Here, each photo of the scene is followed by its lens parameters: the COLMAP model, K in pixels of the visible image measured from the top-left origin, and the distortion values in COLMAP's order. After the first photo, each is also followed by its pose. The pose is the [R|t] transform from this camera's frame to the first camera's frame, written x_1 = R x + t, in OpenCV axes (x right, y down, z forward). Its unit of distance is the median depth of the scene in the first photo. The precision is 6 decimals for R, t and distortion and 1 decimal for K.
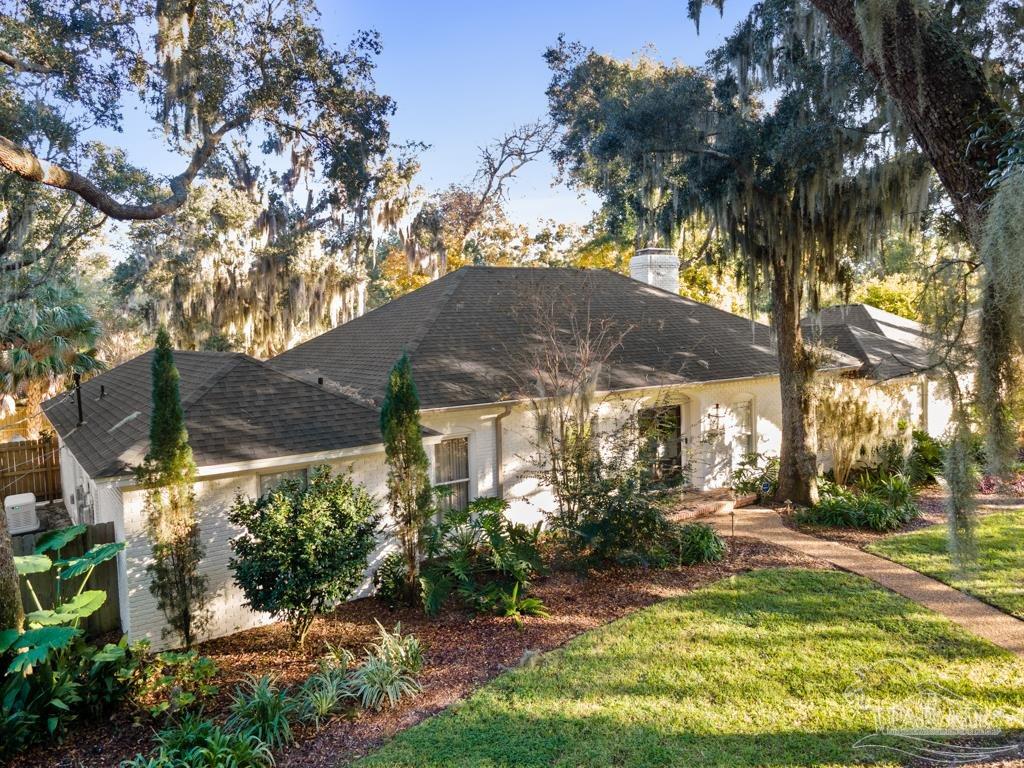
lens RADIAL K [[712.5, 0, 512.0], [0, 712.5, 384.0], [0, 0, 1]] dist [-0.002119, -0.000745]
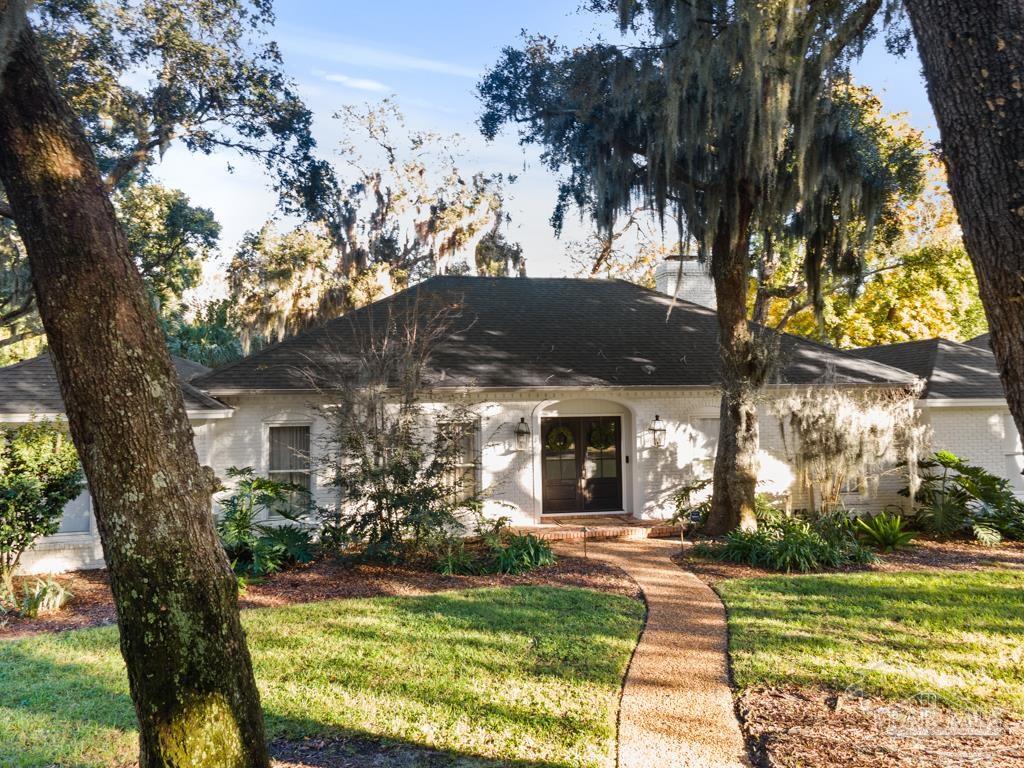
lens RADIAL K [[744.0, 0, 512.0], [0, 744.0, 384.0], [0, 0, 1]] dist [0.016181, 0.002727]
pose [[0.930781, 0.004580, -0.365548, 0.594853], [-0.040165, 0.995149, -0.089802, 0.101346], [0.363364, 0.098269, 0.926450, 0.155784]]
